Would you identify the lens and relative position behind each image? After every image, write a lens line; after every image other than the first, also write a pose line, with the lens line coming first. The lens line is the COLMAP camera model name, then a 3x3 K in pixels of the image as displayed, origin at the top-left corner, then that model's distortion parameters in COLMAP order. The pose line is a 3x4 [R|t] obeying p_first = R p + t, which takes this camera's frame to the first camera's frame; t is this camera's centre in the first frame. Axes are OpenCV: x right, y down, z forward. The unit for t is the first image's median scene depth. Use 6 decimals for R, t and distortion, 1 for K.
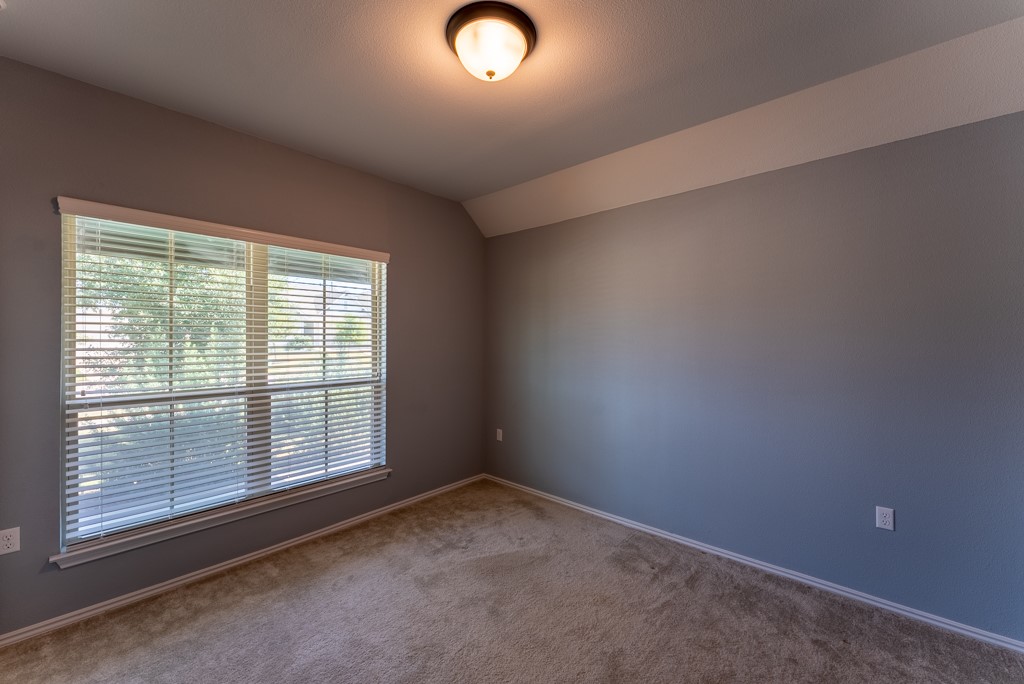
lens RADIAL K [[413.9, 0, 518.7], [0, 413.9, 336.9], [0, 0, 1]] dist [0.000624, 0.000078]
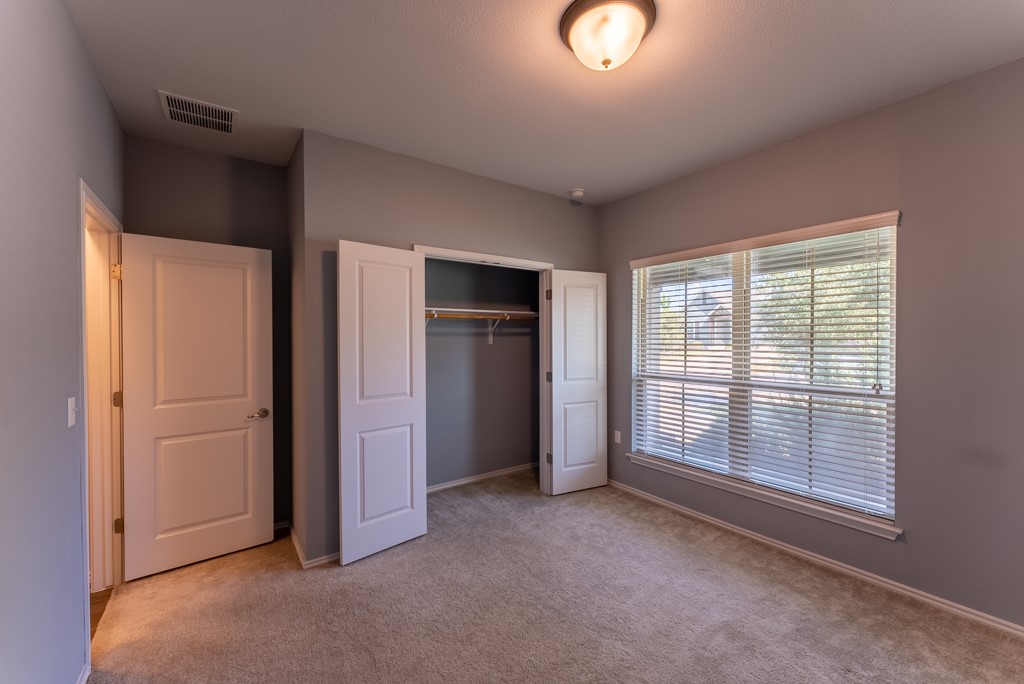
lens RADIAL K [[413.9, 0, 516.7], [0, 413.9, 341.9], [0, 0, 1]] dist [0.000624, 0.000078]
pose [[-0.222799, 0.008190, -0.974830, 0.576062], [0.010032, 0.999931, 0.006108, 0.003950], [0.974813, -0.008418, -0.222866, 0.649705]]
